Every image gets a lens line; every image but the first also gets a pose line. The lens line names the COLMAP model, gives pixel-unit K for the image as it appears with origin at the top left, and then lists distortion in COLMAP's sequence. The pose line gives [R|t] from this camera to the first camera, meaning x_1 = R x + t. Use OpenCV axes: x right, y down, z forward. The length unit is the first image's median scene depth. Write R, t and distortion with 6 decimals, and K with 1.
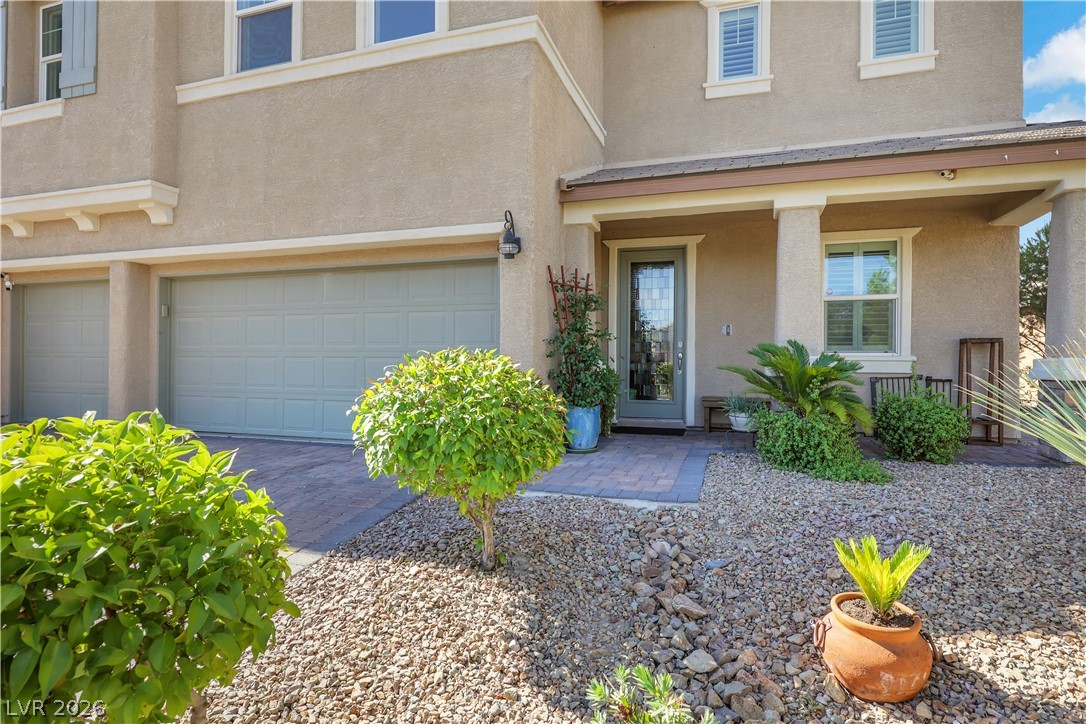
lens RADIAL K [[563.0, 0, 543.0], [0, 563.0, 362.0], [0, 0, 1]] dist [-0.005092, -0.000407]
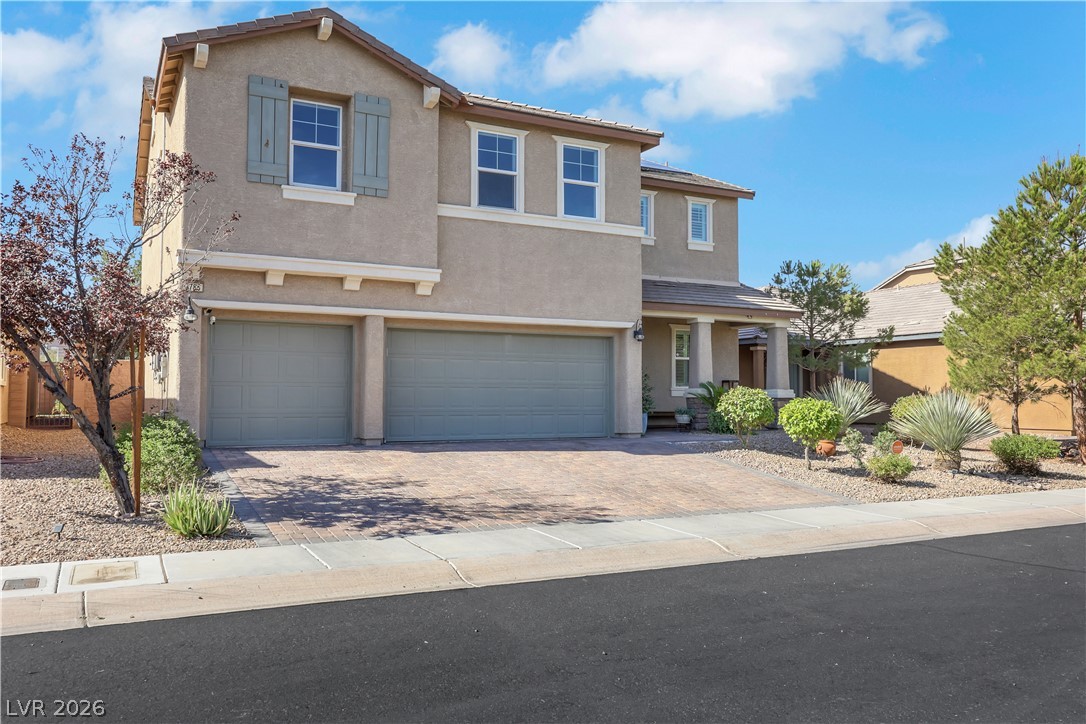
lens RADIAL K [[834.0, 0, 543.0], [0, 834.0, 362.0], [0, 0, 1]] dist [0.001199, 0.000334]
pose [[0.689919, 0.026864, 0.723388, -2.092327], [0.004314, 0.999141, -0.041219, 0.018454], [-0.723874, 0.031558, 0.689210, -0.728393]]
